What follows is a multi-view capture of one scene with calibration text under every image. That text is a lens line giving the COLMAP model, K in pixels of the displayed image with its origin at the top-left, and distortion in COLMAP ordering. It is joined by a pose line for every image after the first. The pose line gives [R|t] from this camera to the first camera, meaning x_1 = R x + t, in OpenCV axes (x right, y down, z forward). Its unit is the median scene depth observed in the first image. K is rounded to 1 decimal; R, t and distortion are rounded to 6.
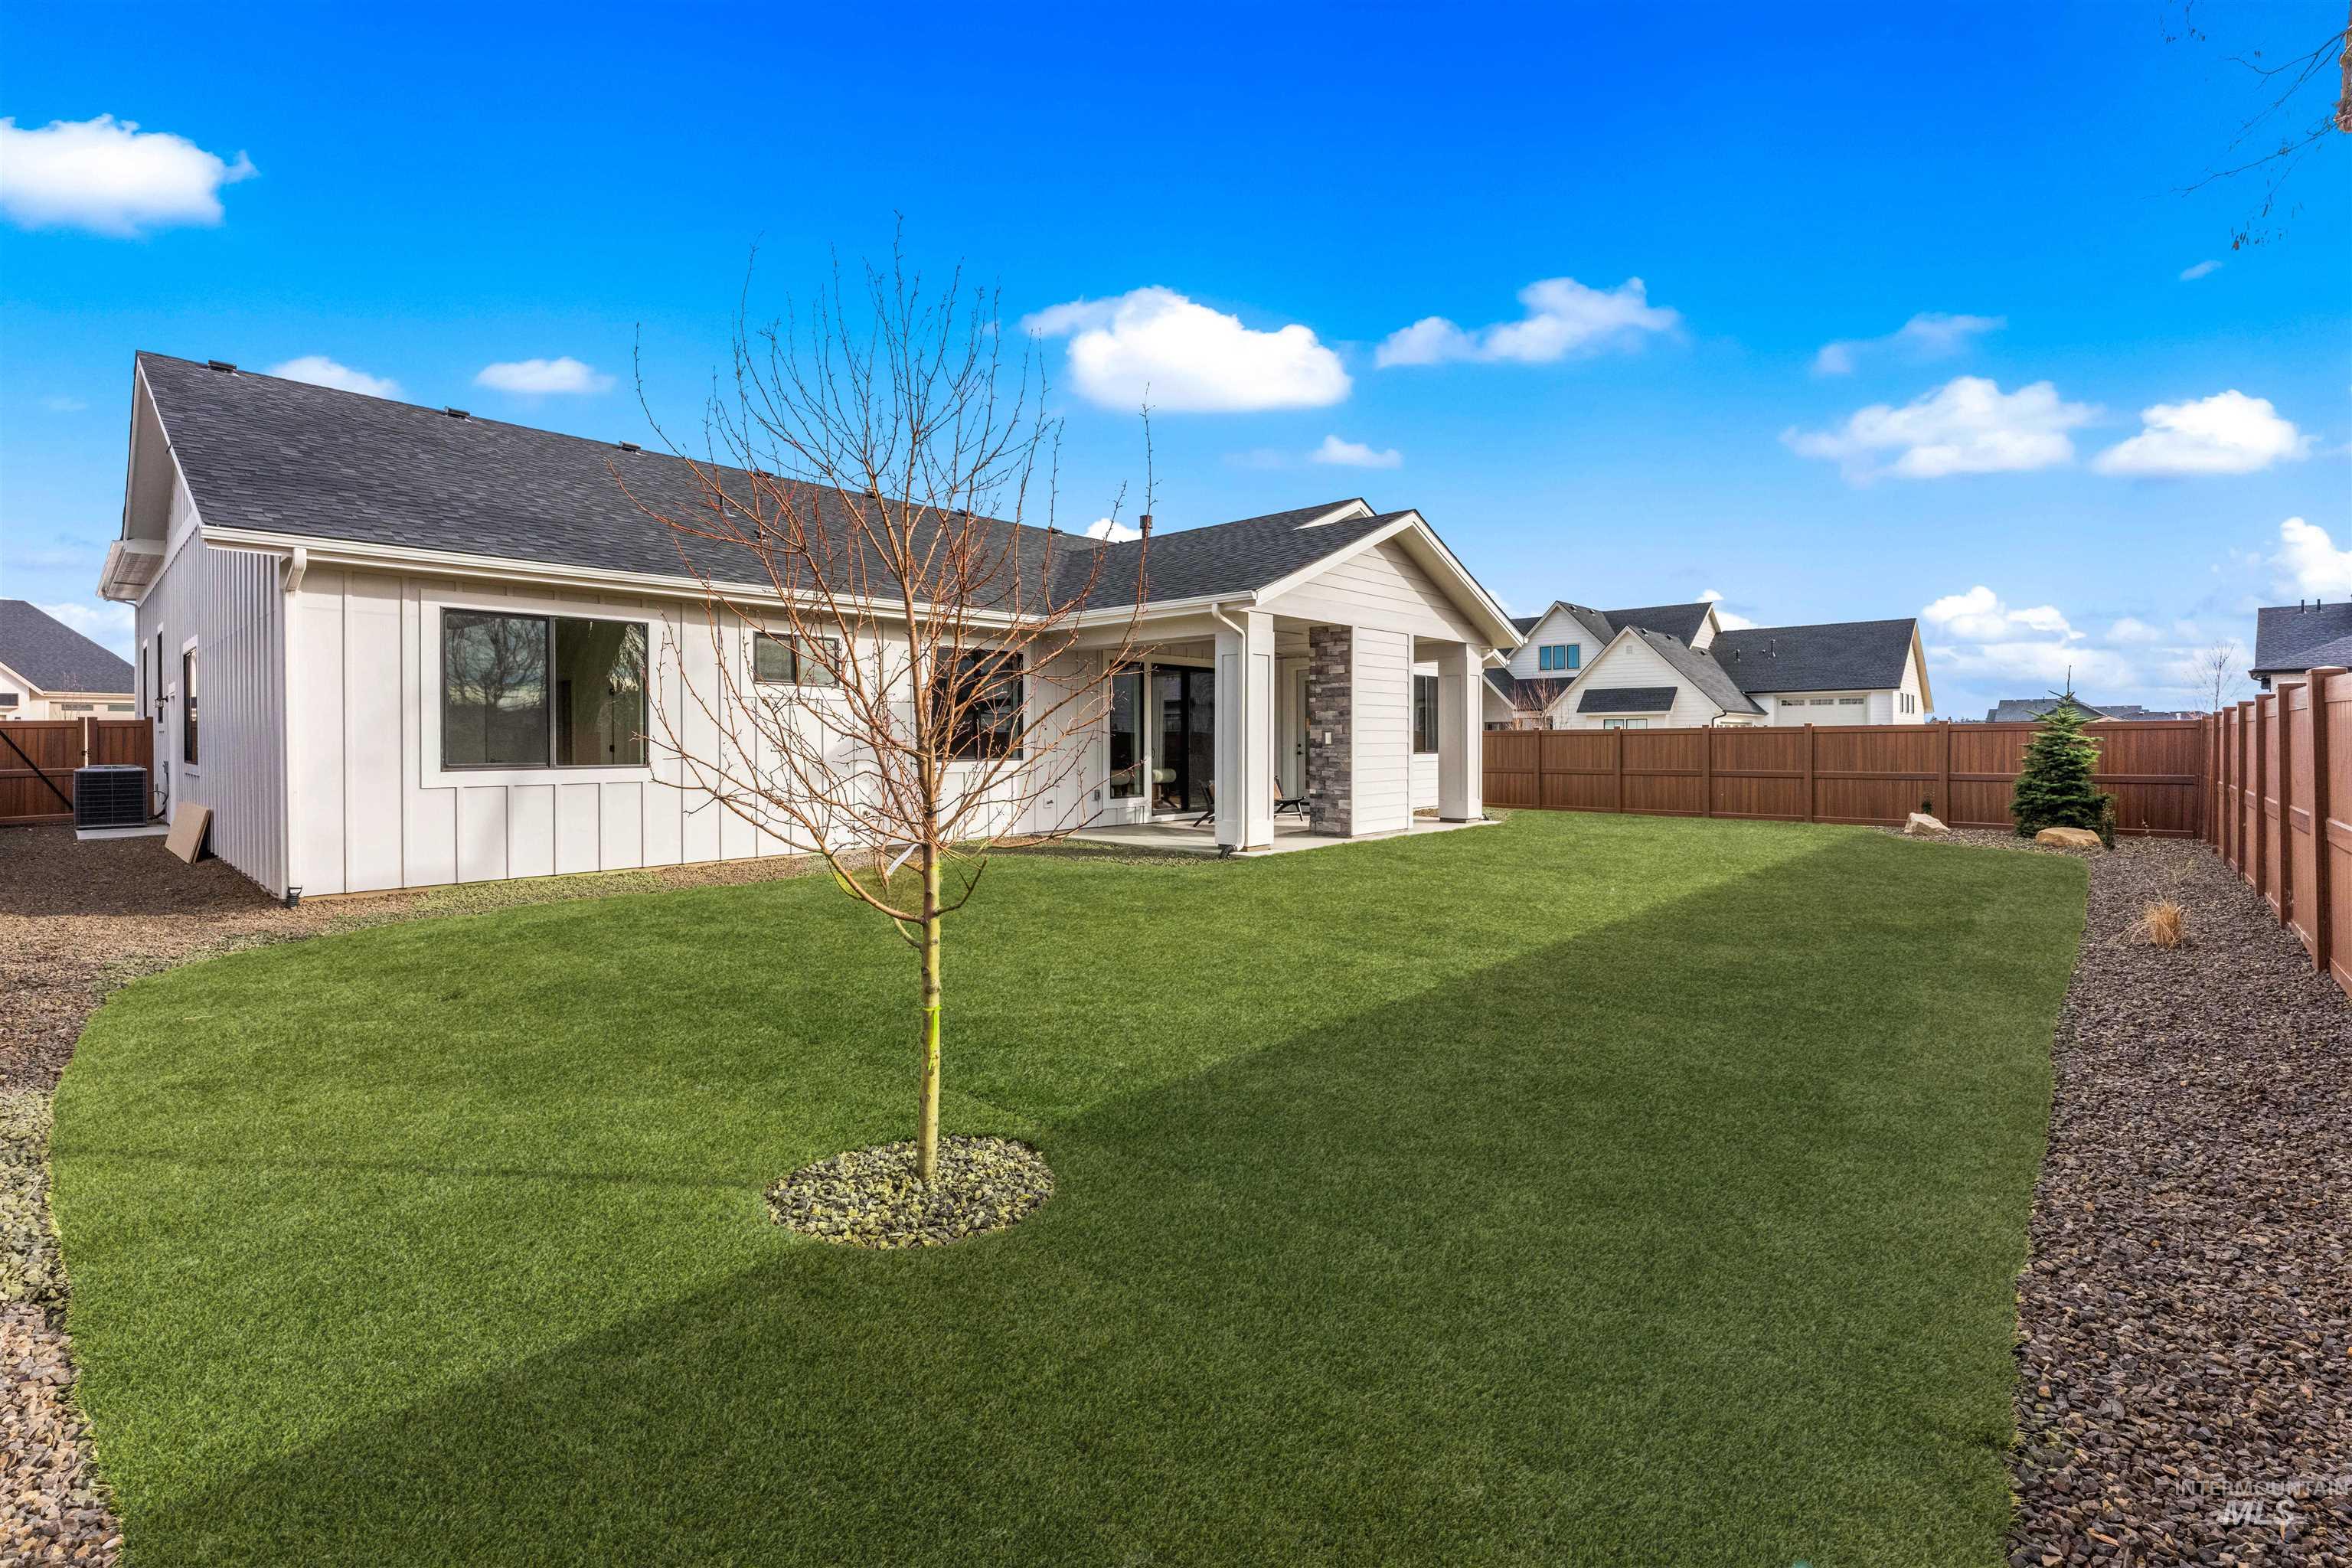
lens RADIAL K [[1015.7, 0, 1174.0], [0, 1015.7, 749.6], [0, 0, 1]] dist [0.000021, -0.000002]
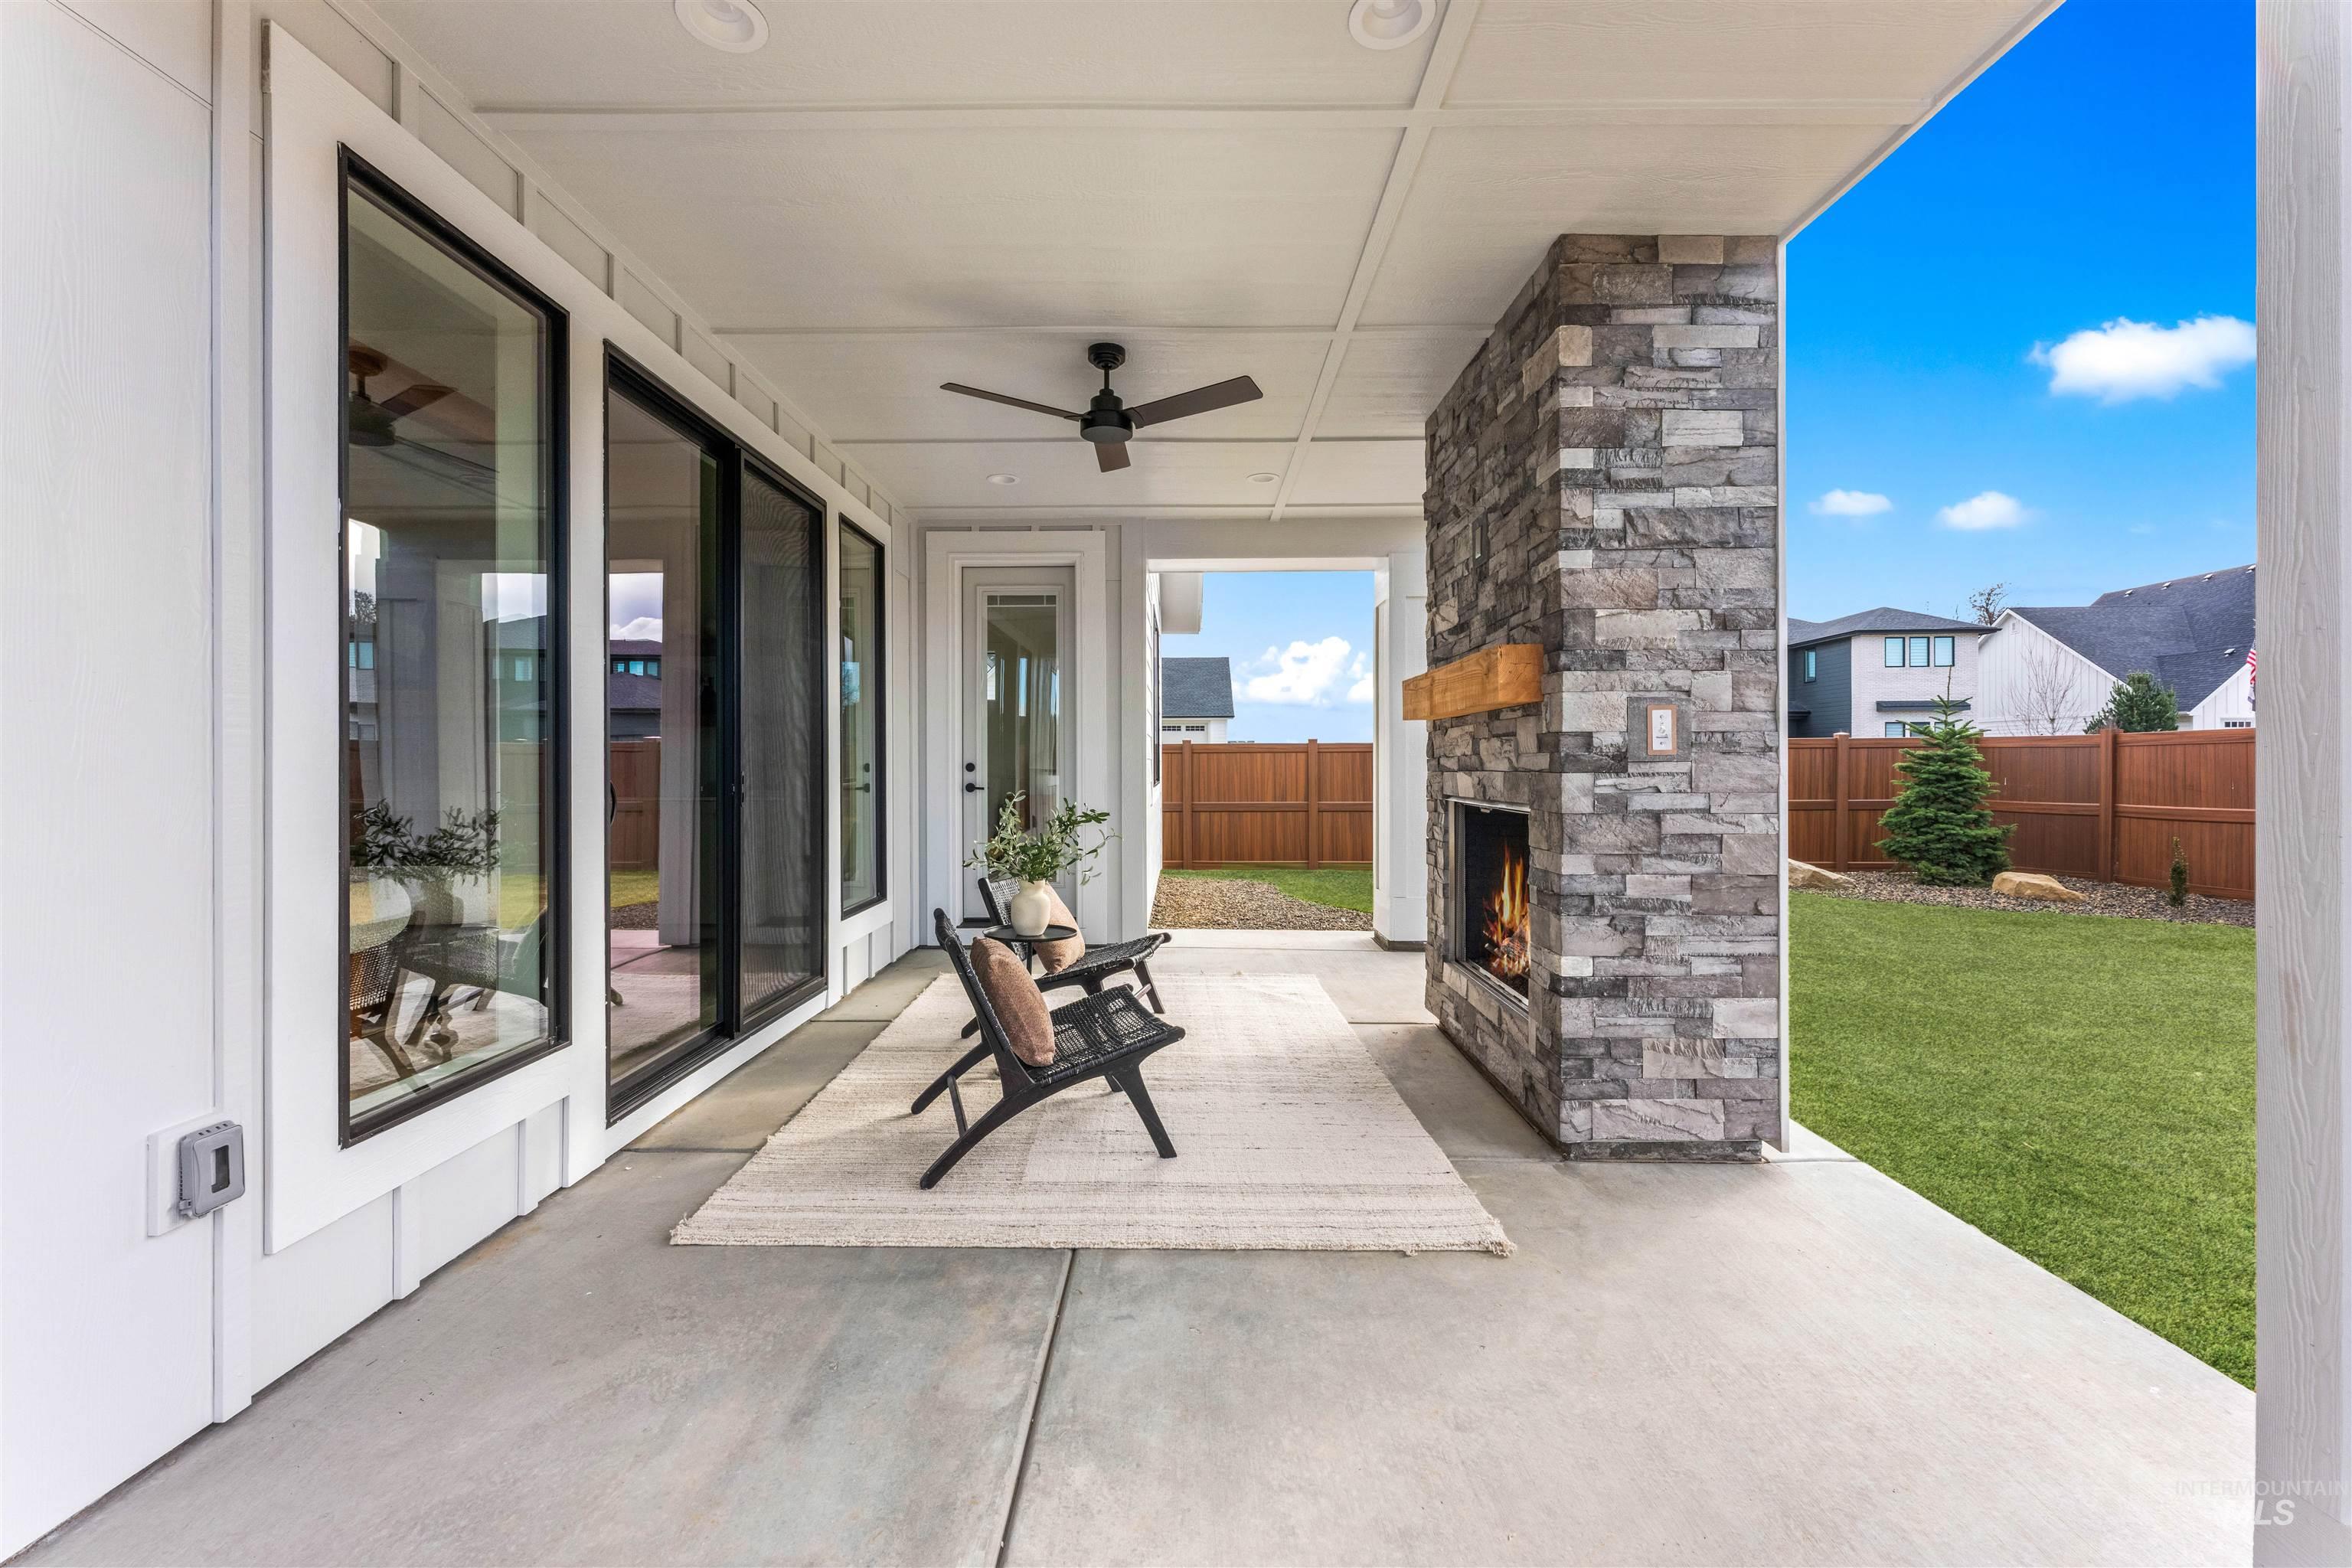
lens RADIAL K [[942.4, 0, 1177.9], [0, 942.4, 774.4], [0, 0, 1]] dist [0.001107, 0.000077]
pose [[0.751582, -0.002757, 0.659634, -0.067446], [0.001035, 0.999995, 0.003000, -0.002143], [-0.659639, -0.001572, 0.751581, 0.905092]]
